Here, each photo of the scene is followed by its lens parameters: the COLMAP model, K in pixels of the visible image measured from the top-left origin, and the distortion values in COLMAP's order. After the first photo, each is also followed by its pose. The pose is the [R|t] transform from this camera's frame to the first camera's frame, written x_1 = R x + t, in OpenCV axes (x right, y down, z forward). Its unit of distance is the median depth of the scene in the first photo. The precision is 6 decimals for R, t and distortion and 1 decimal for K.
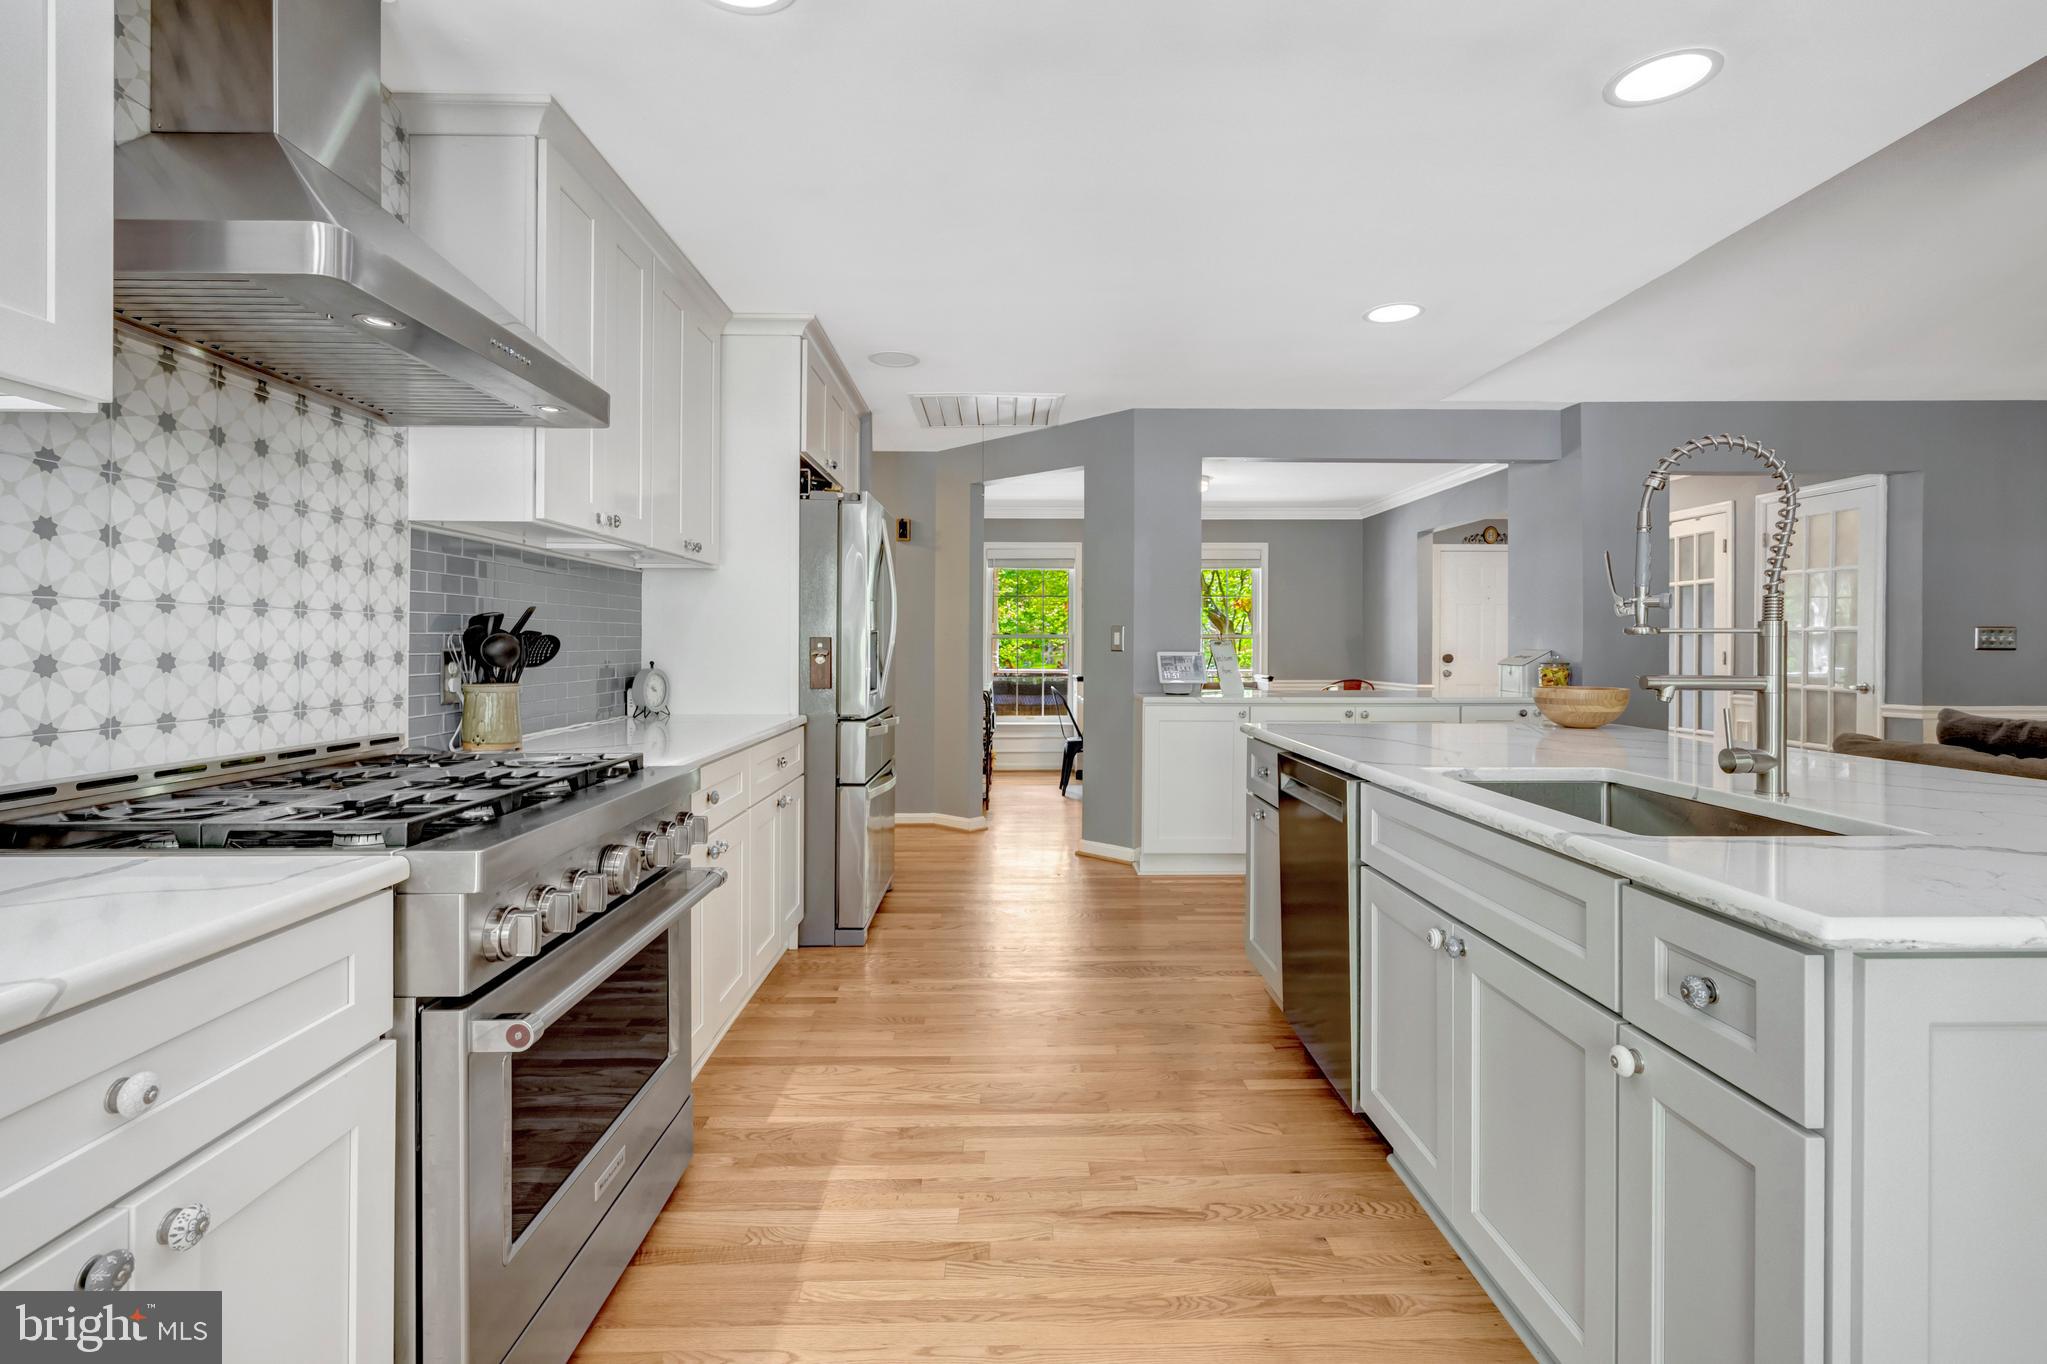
lens RADIAL K [[968.2, 0, 1033.4], [0, 968.2, 661.3], [0, 0, 1]] dist [0.003112, 0.000666]
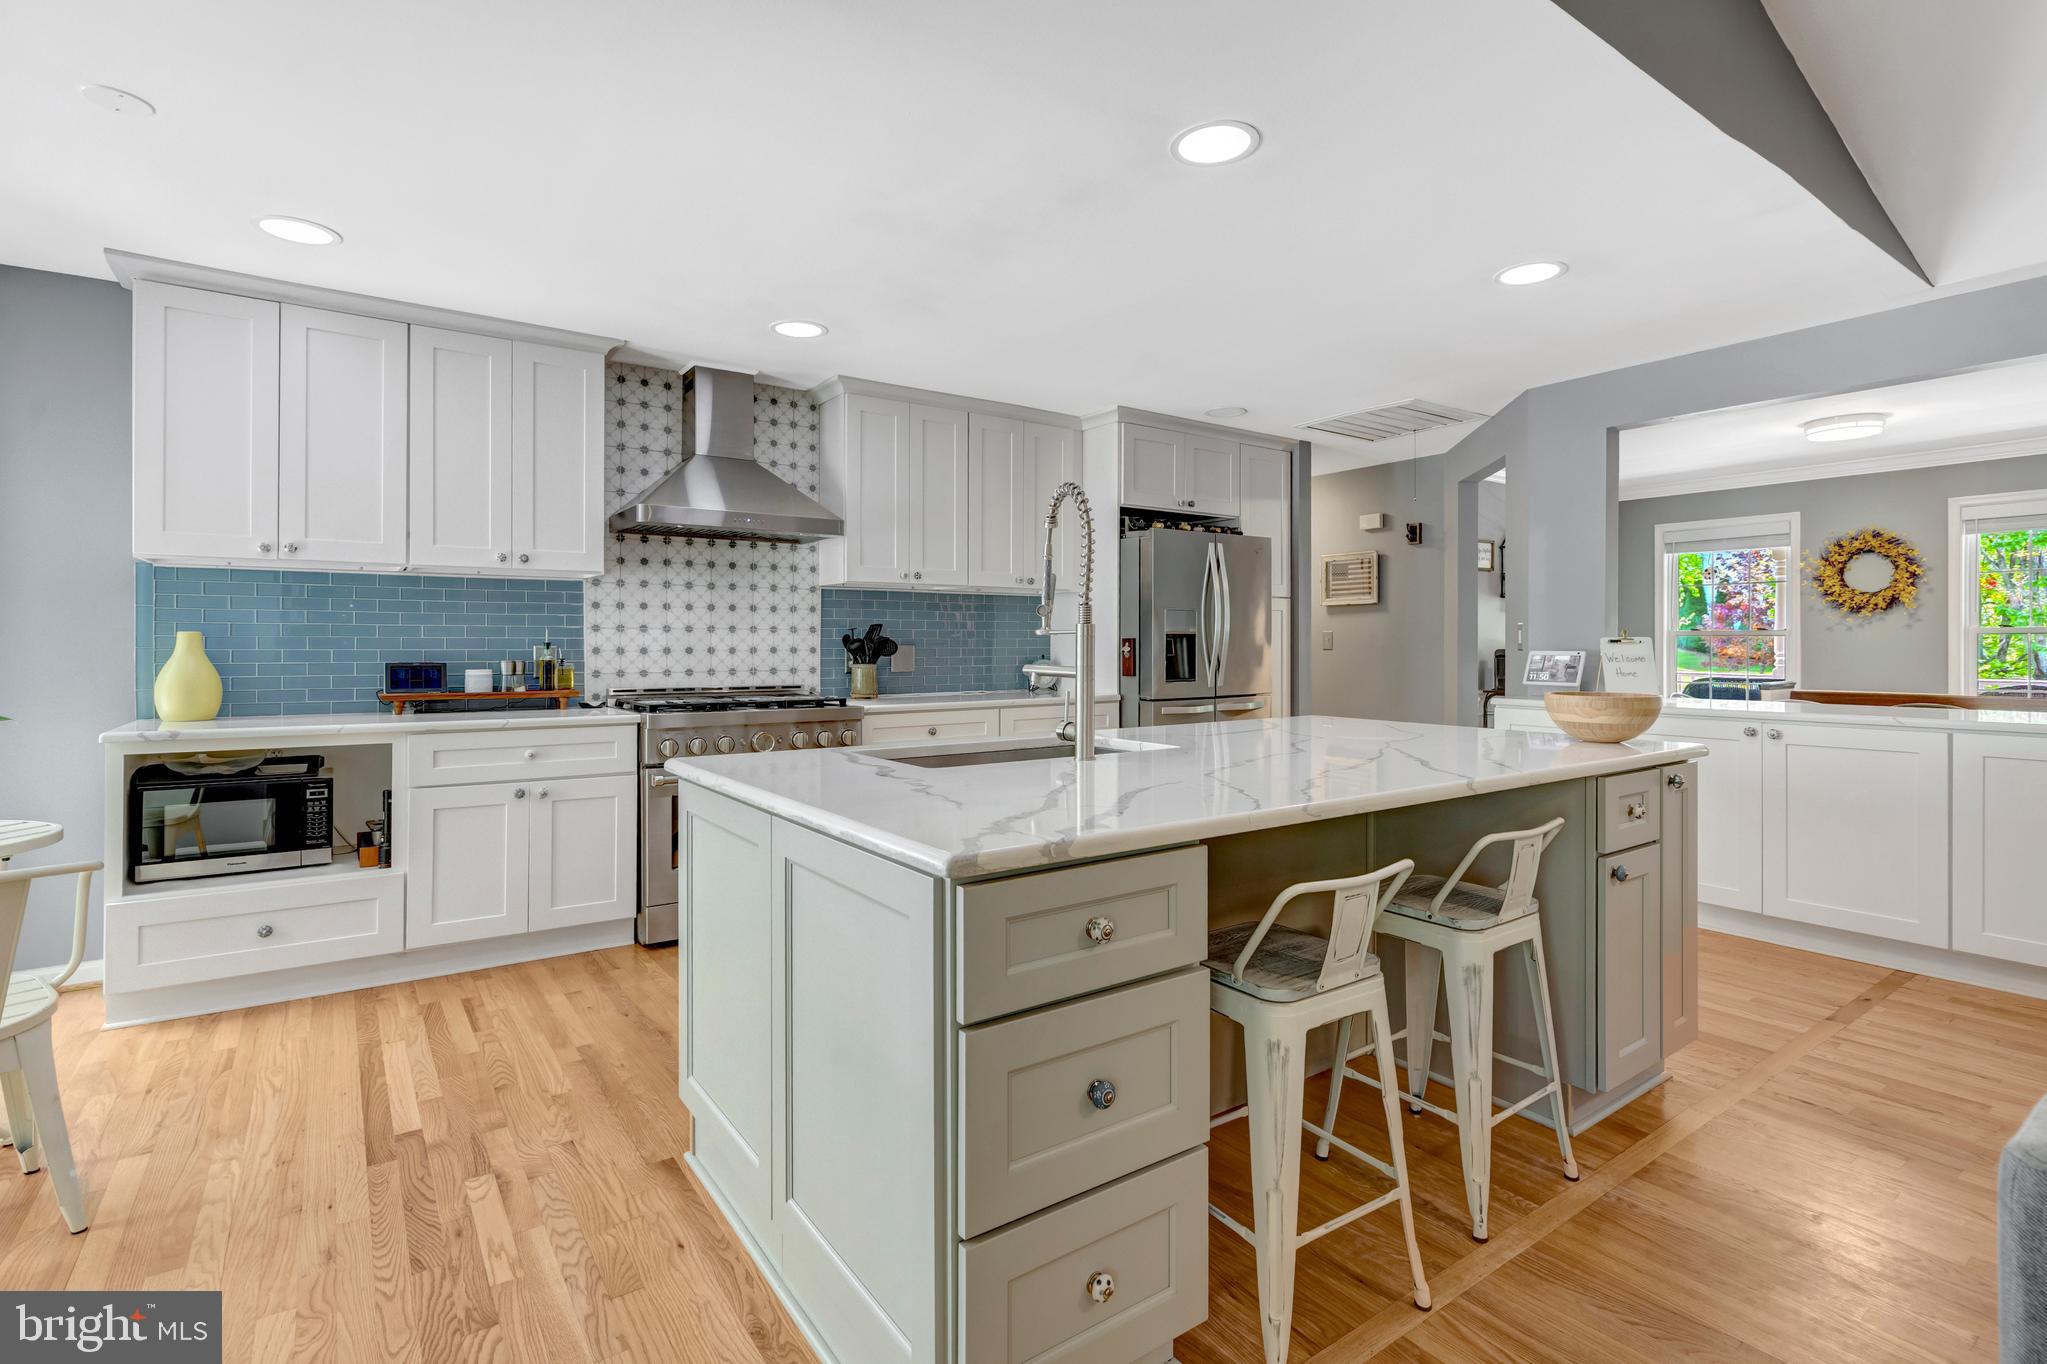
lens RADIAL K [[968.2, 0, 1029.9], [0, 968.2, 663.5], [0, 0, 1]] dist [0.003112, 0.000666]
pose [[0.548899, 0.014304, -0.835767, 1.482143], [-0.013154, 0.999878, 0.008474, 0.001670], [0.835785, 0.006343, 0.549019, 0.230807]]
